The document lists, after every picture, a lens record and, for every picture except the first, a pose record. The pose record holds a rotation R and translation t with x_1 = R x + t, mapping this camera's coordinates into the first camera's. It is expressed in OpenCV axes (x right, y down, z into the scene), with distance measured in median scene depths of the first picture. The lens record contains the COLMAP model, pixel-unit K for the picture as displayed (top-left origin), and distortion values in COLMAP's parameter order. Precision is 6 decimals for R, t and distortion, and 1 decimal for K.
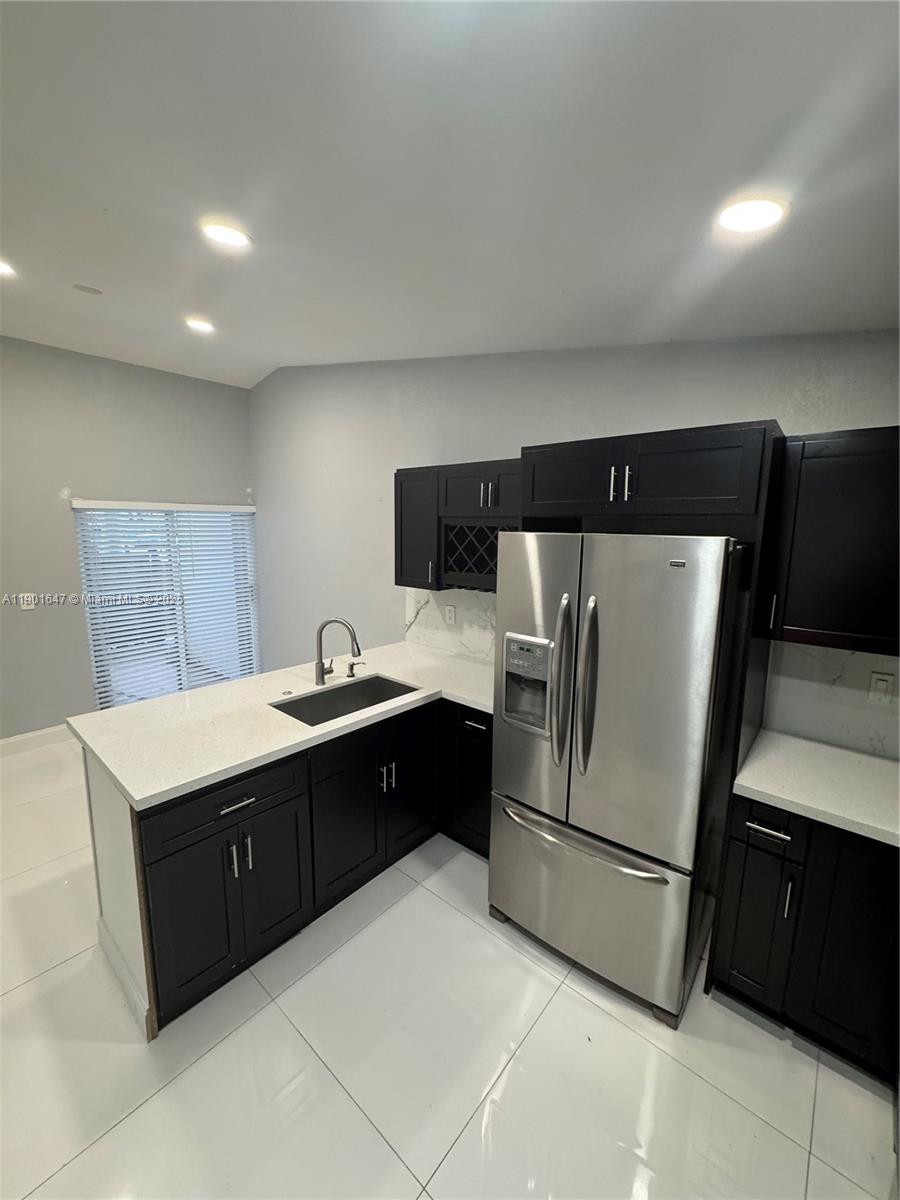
lens RADIAL K [[481.4, 0, 448.4], [0, 481.4, 603.5], [0, 0, 1]] dist [-0.000966, -0.001133]
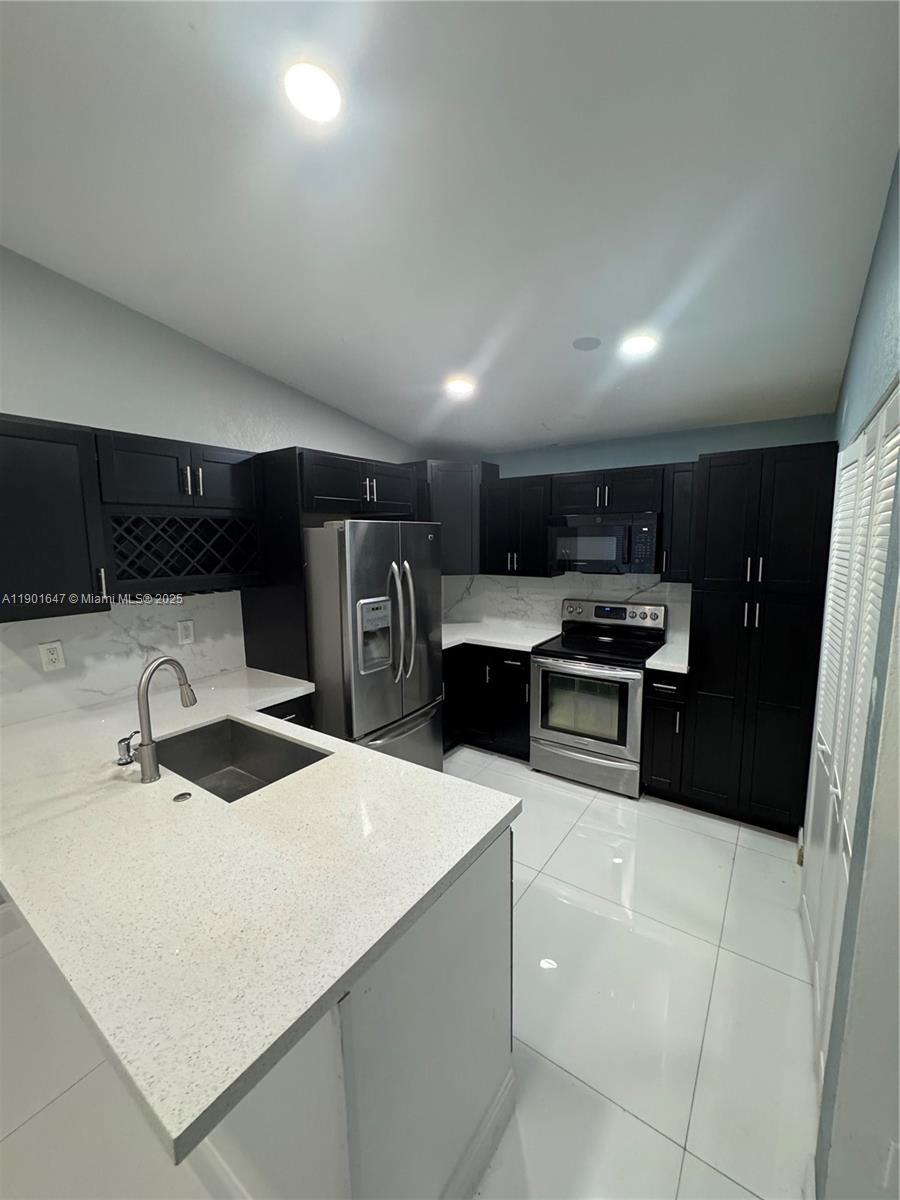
lens RADIAL K [[481.4, 0, 449.0], [0, 481.4, 594.3], [0, 0, 1]] dist [-0.000966, -0.001133]
pose [[-0.085390, -0.137004, 0.986883, -0.845138], [0.173850, 0.973257, 0.150155, -0.079318], [-0.981063, 0.184392, -0.059289, 0.627740]]
